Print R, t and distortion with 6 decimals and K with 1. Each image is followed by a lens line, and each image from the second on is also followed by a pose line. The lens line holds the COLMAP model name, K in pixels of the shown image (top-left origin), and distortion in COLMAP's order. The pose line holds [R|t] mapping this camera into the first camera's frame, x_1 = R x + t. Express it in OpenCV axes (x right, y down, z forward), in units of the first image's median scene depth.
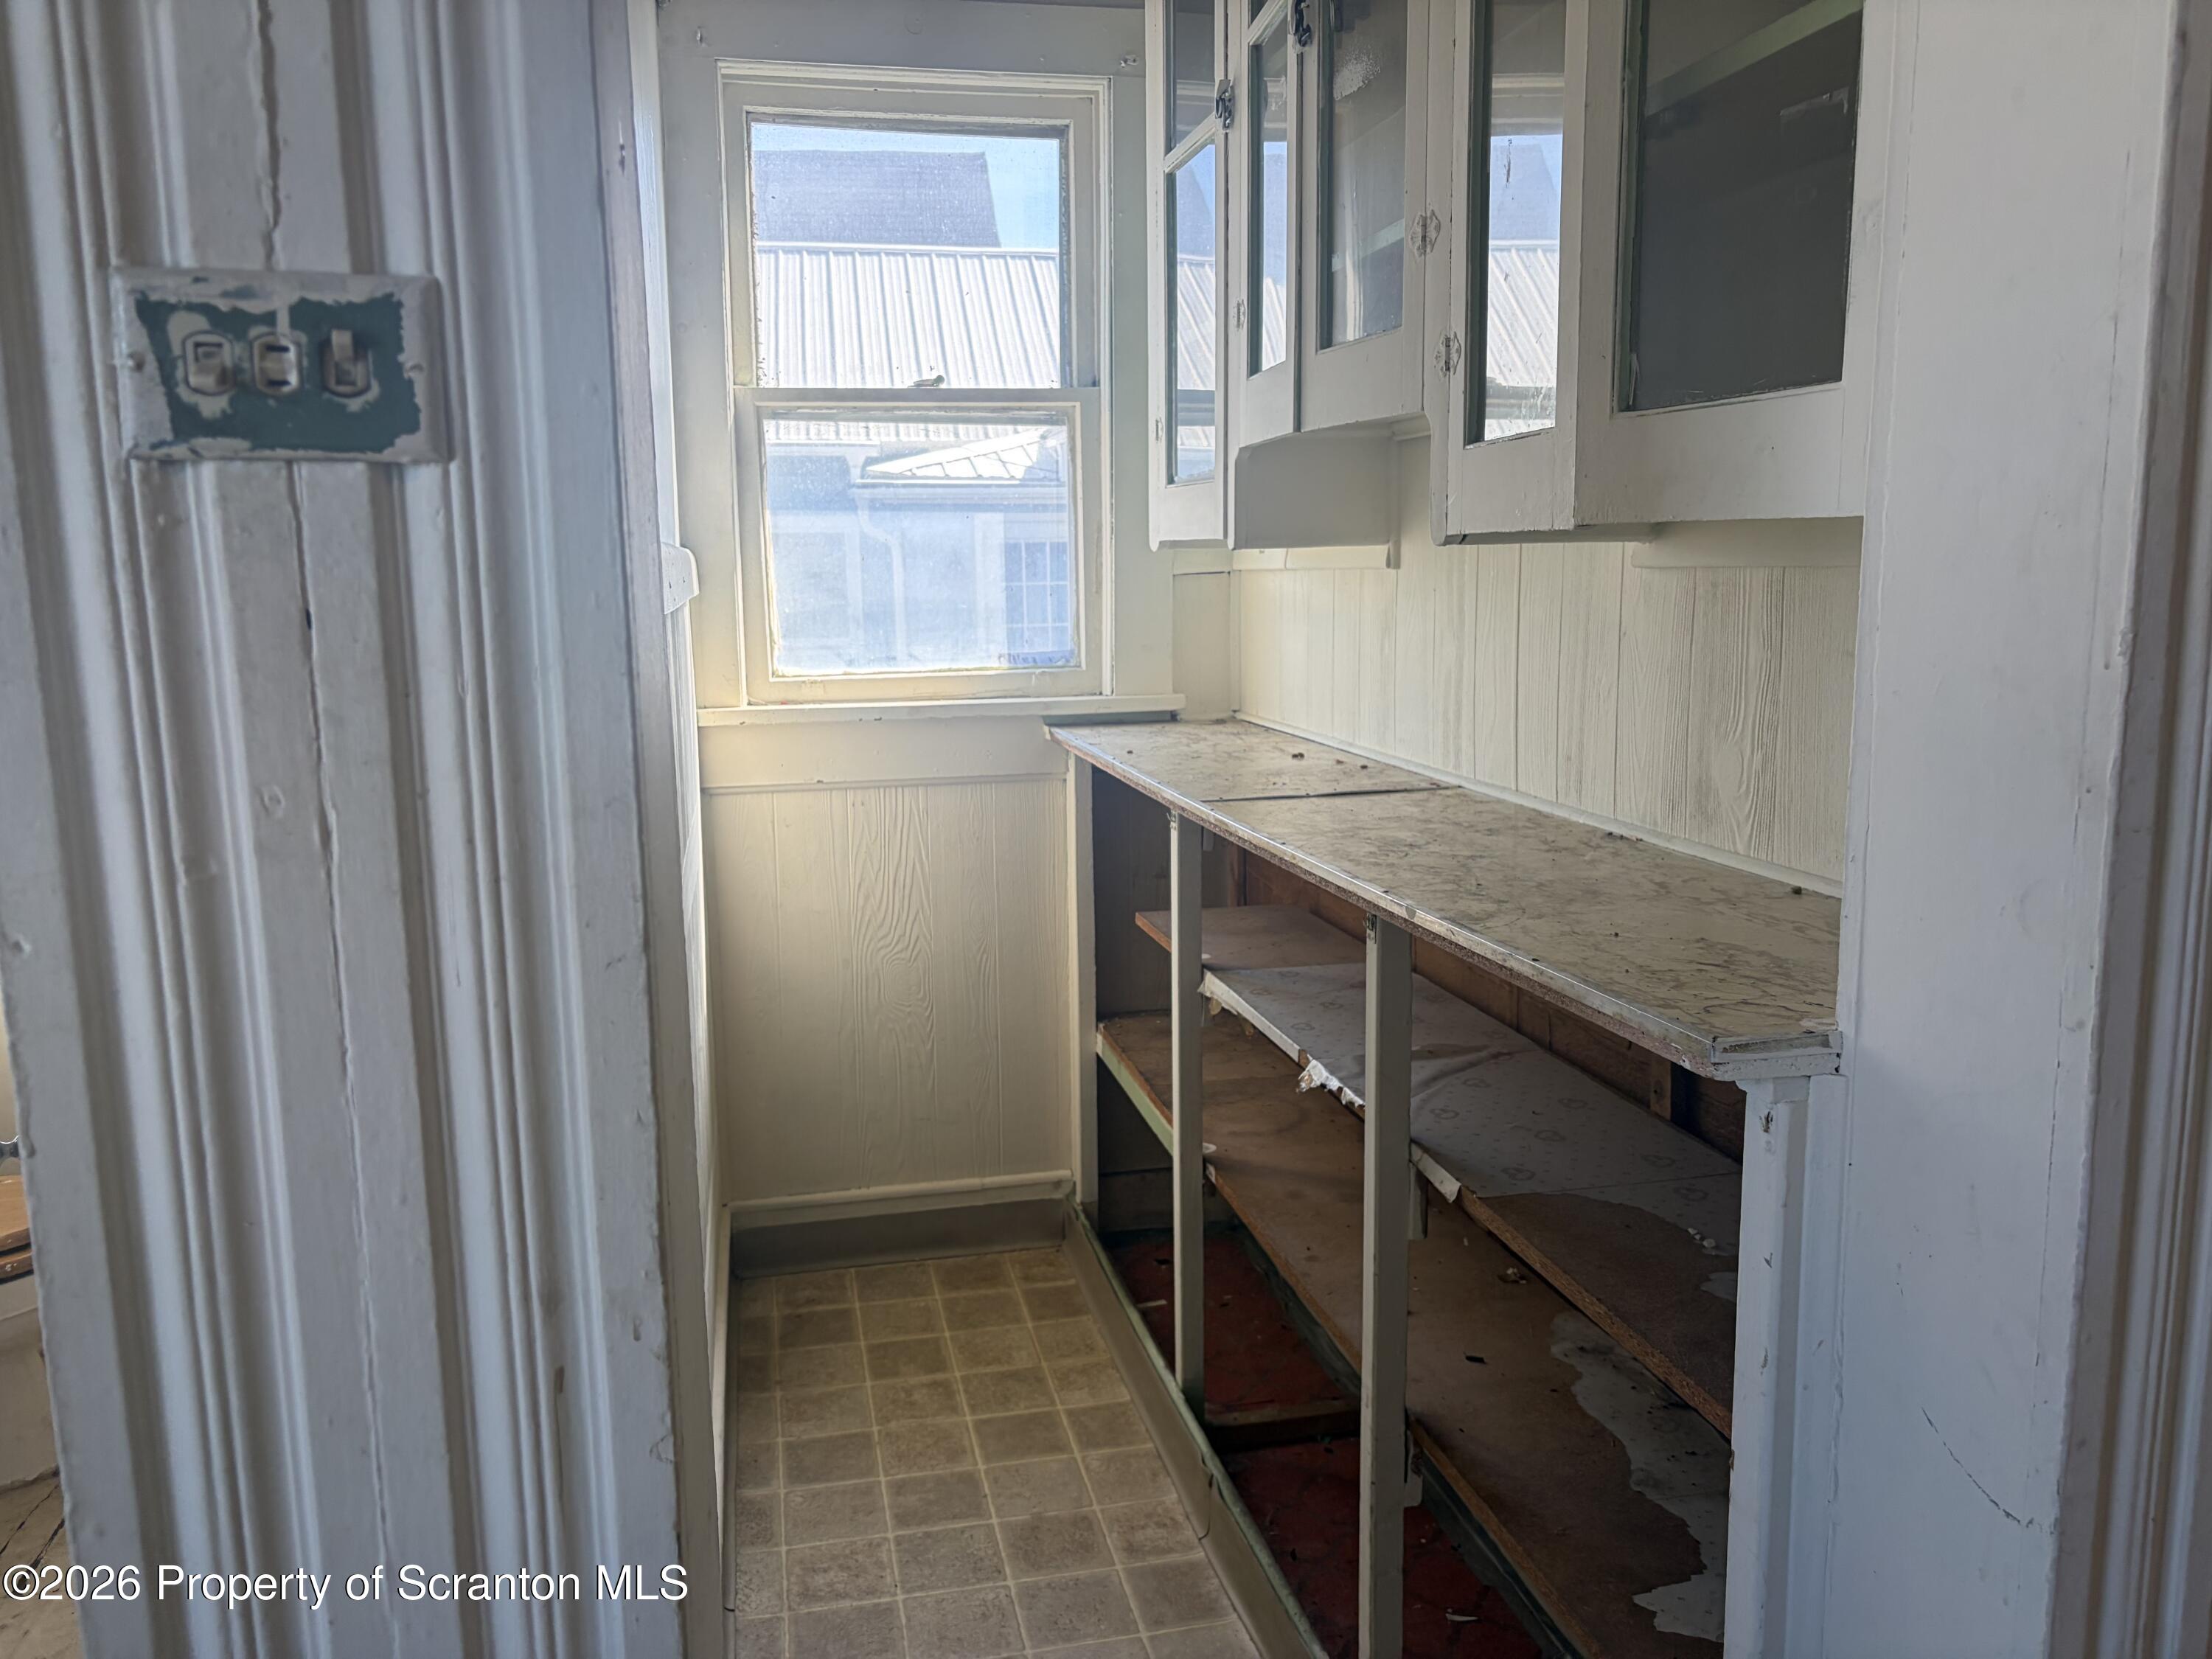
lens RADIAL K [[1673.1, 0, 1104.7], [0, 1673.1, 831.7], [0, 0, 1]] dist [-0.002746, -0.001783]
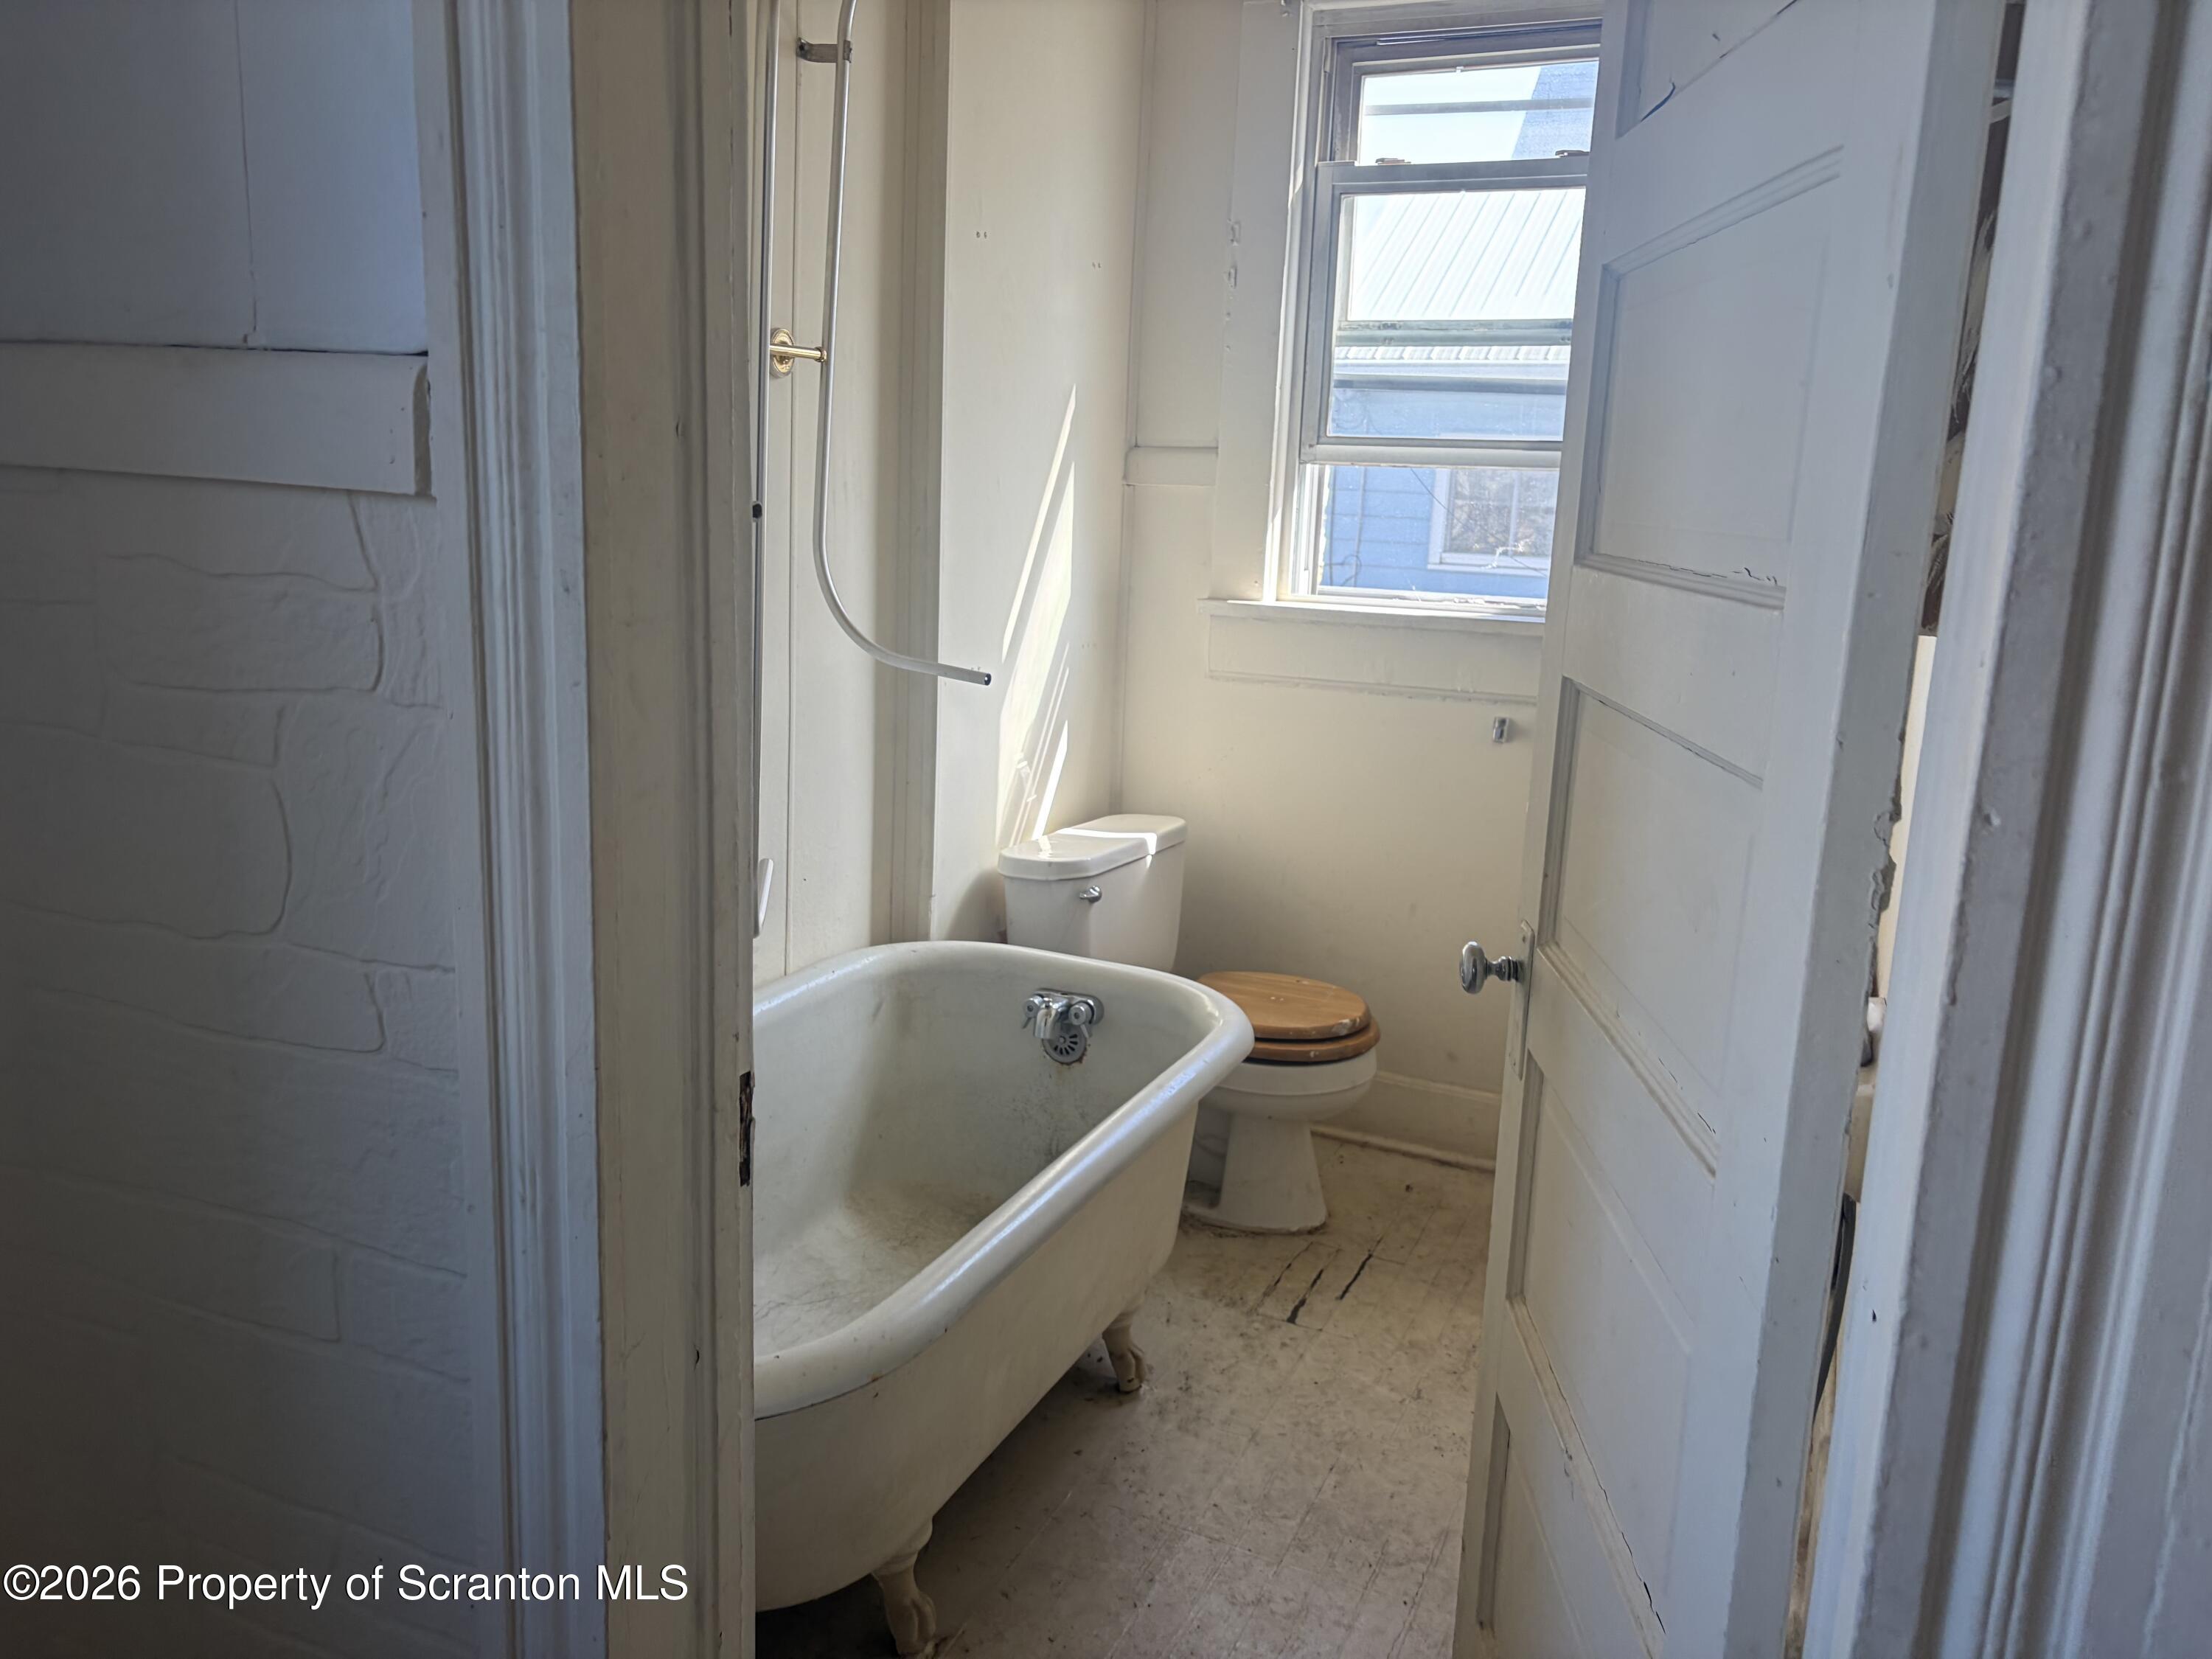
lens RADIAL K [[1673.1, 0, 1104.5], [0, 1673.1, 821.5], [0, 0, 1]] dist [-0.002746, -0.001783]
pose [[0.799815, 0.165612, -0.576948, -0.451839], [-0.141164, 0.986123, 0.087372, 0.052663], [0.583412, 0.011562, 0.812094, -0.240032]]
